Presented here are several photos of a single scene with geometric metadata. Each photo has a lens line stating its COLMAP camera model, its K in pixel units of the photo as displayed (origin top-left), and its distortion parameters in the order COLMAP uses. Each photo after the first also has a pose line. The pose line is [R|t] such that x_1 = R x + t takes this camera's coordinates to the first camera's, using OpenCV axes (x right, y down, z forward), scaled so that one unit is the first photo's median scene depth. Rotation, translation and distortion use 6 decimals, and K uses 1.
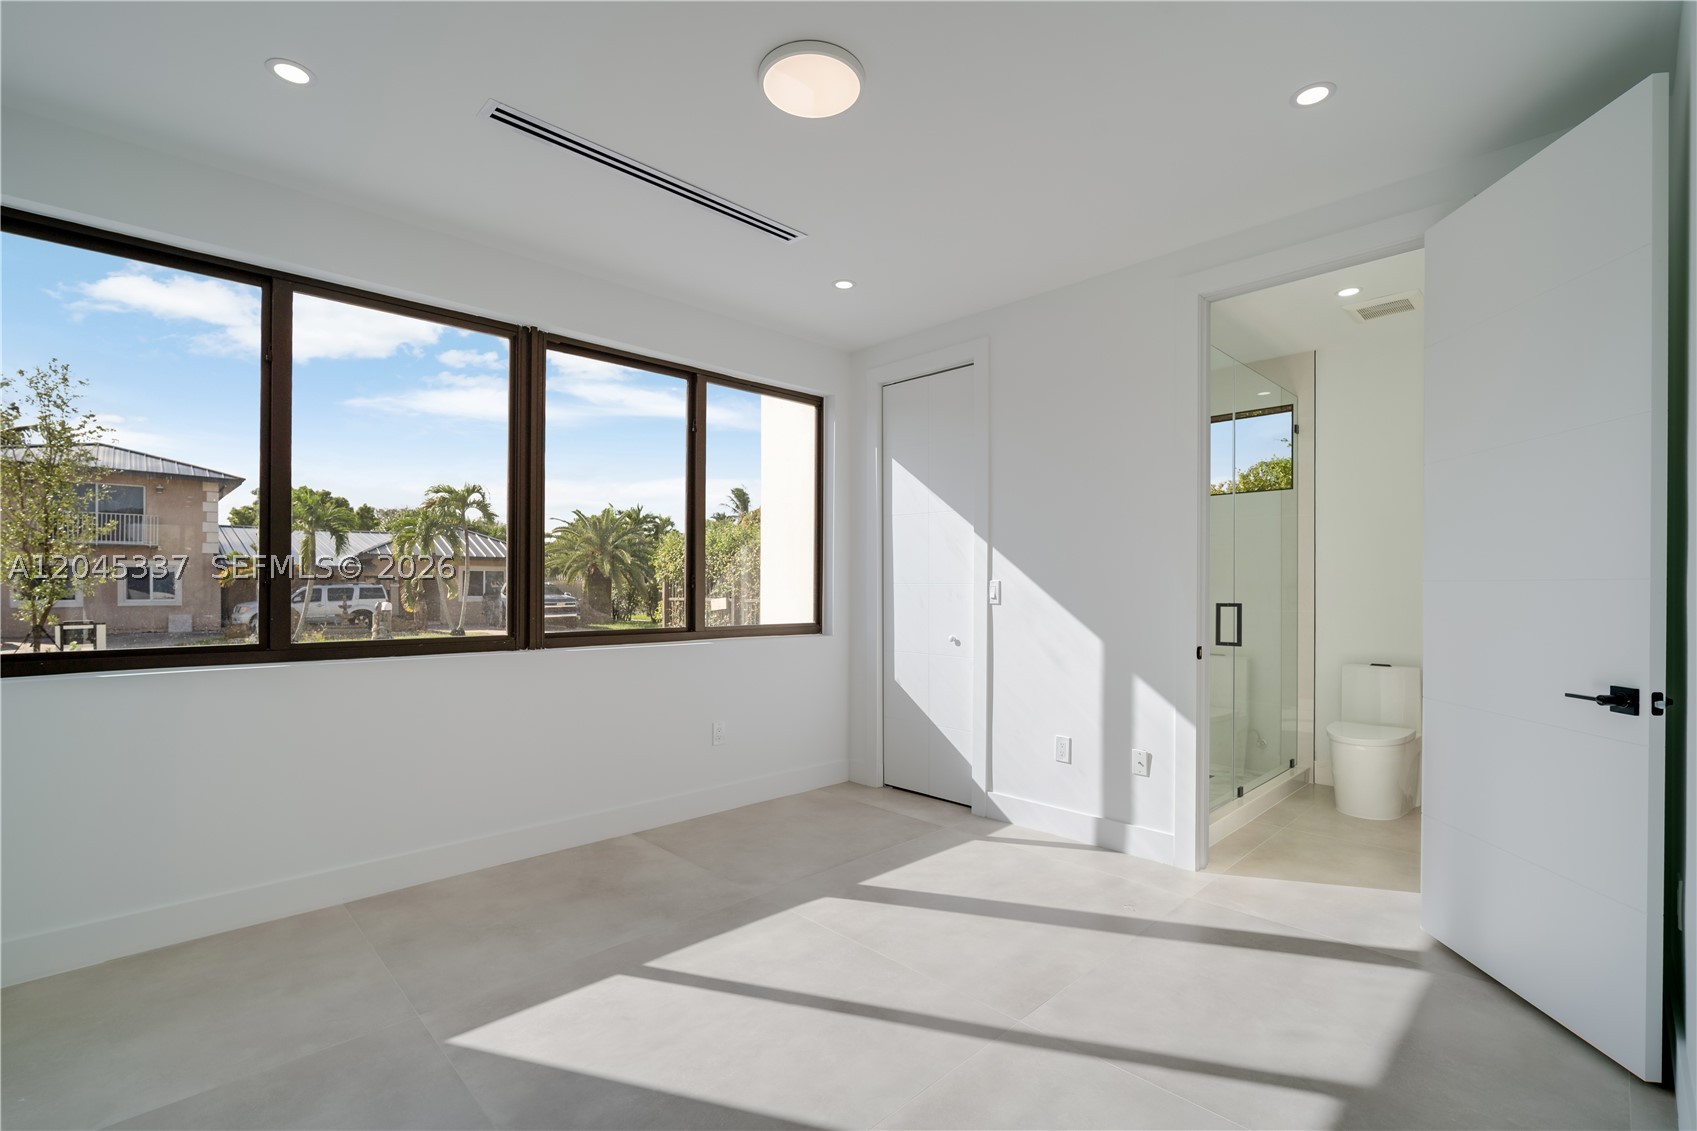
lens RADIAL K [[745.7, 0, 852.6], [0, 745.7, 583.0], [0, 0, 1]] dist [-0.004127, 0.002509]
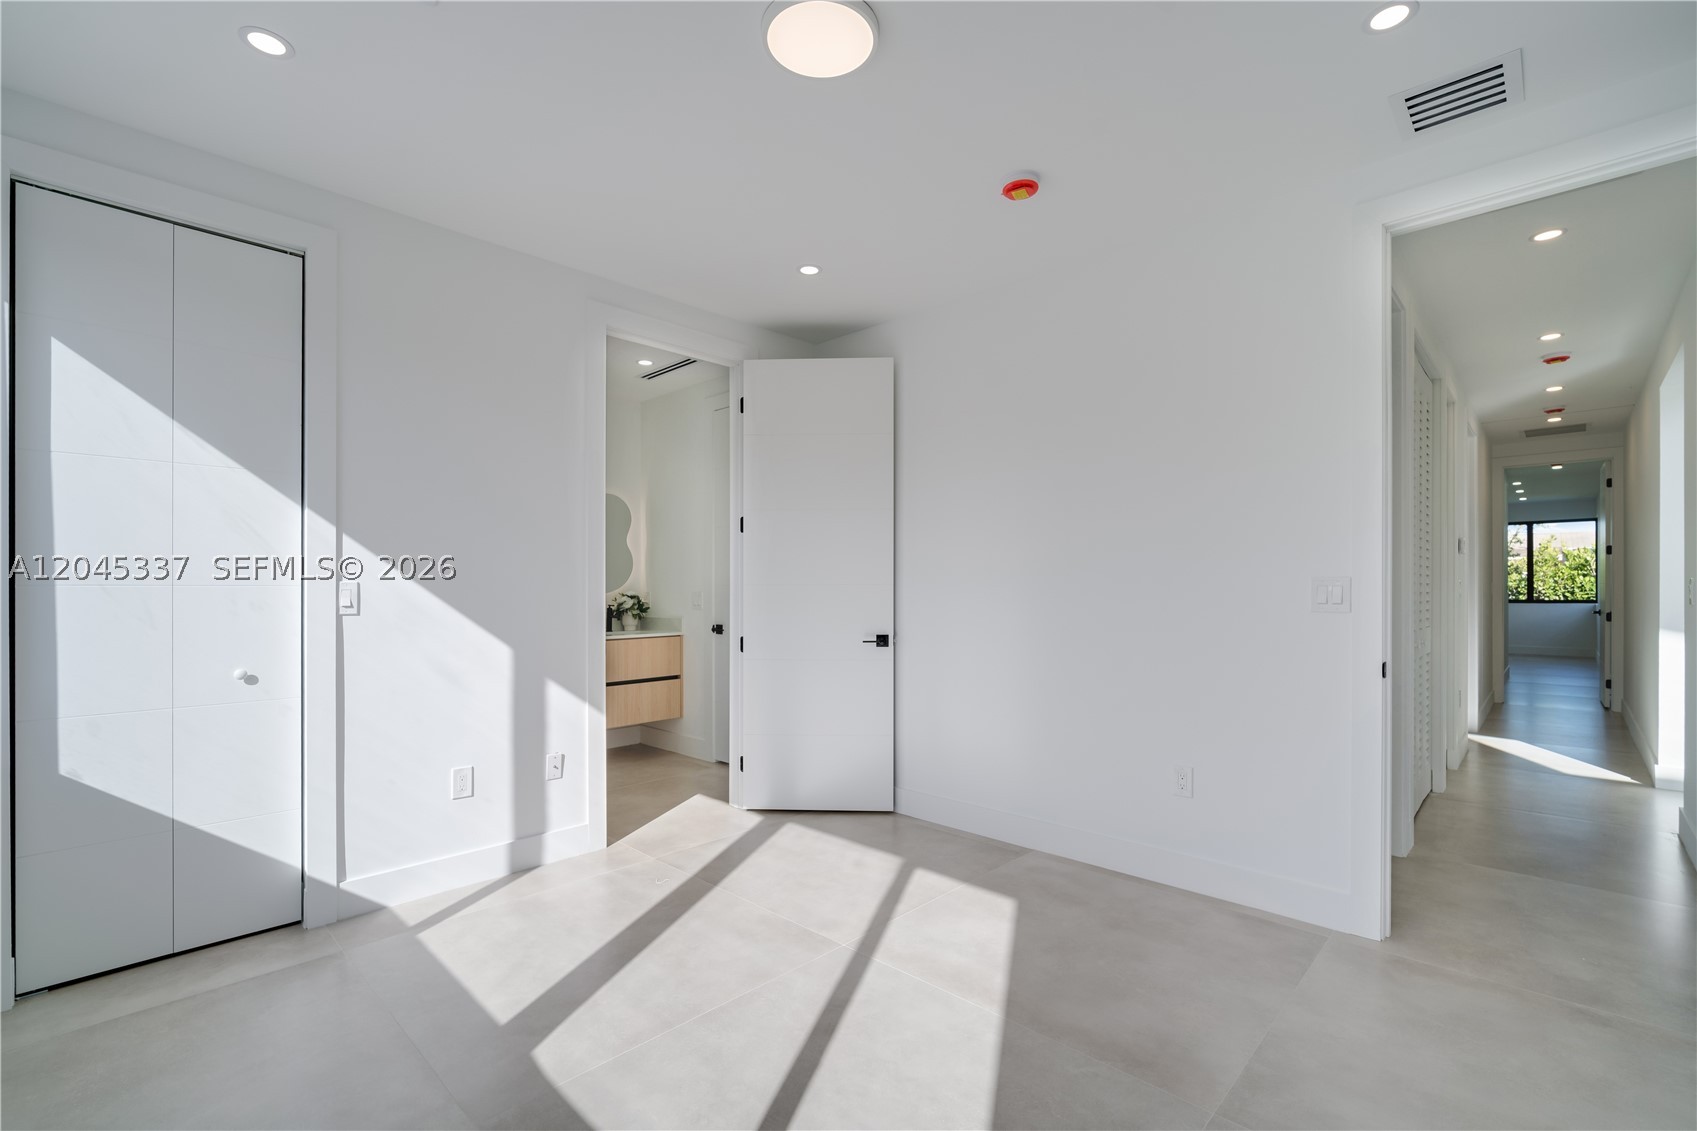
lens RADIAL K [[745.7, 0, 853.8], [0, 745.7, 590.4], [0, 0, 1]] dist [-0.004127, 0.002509]
pose [[-0.020423, -0.006333, 0.999771, -0.563784], [-0.001959, 0.999978, 0.006295, 0.000071], [-0.999790, -0.001830, -0.020435, 0.573866]]
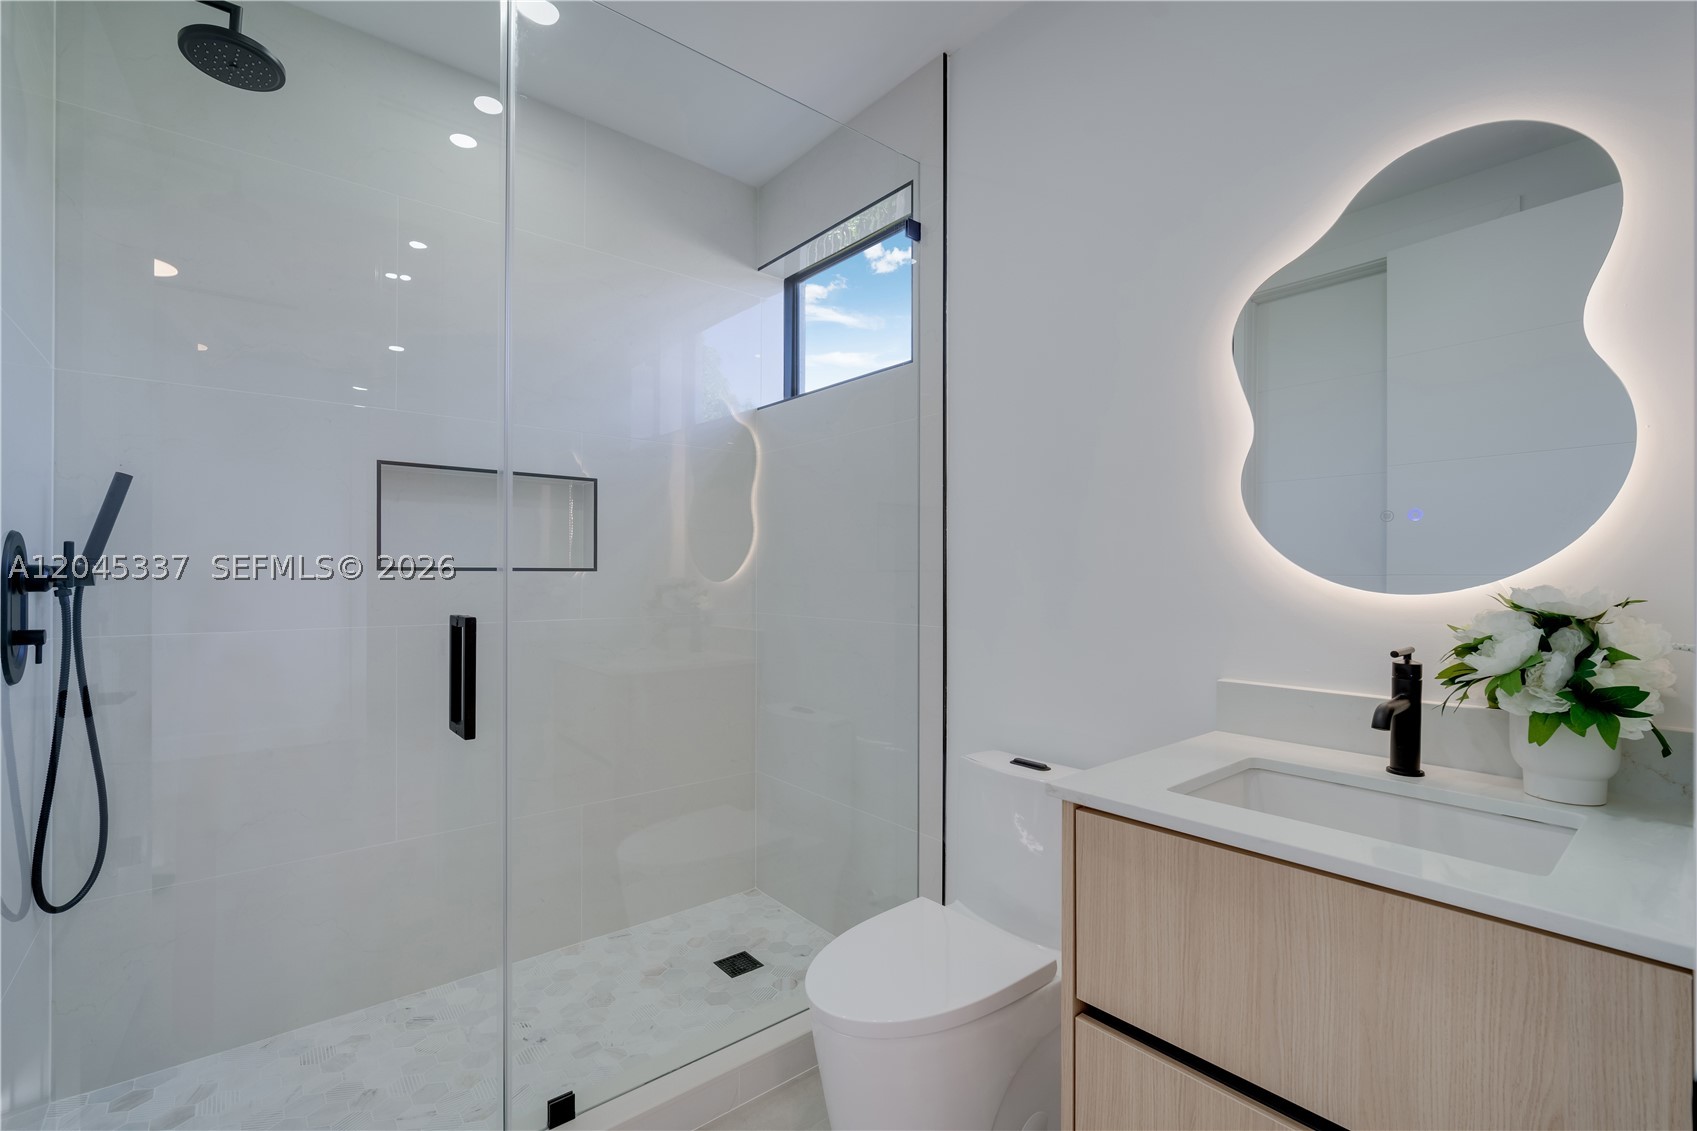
lens RADIAL K [[745.7, 0, 850.6], [0, 745.7, 570.8], [0, 0, 1]] dist [-0.004127, 0.002509]
pose [[0.996509, -0.002809, -0.083444, 0.774709], [0.002803, 0.999996, -0.000197, 0.005800], [0.083444, -0.000038, 0.996512, 0.700363]]
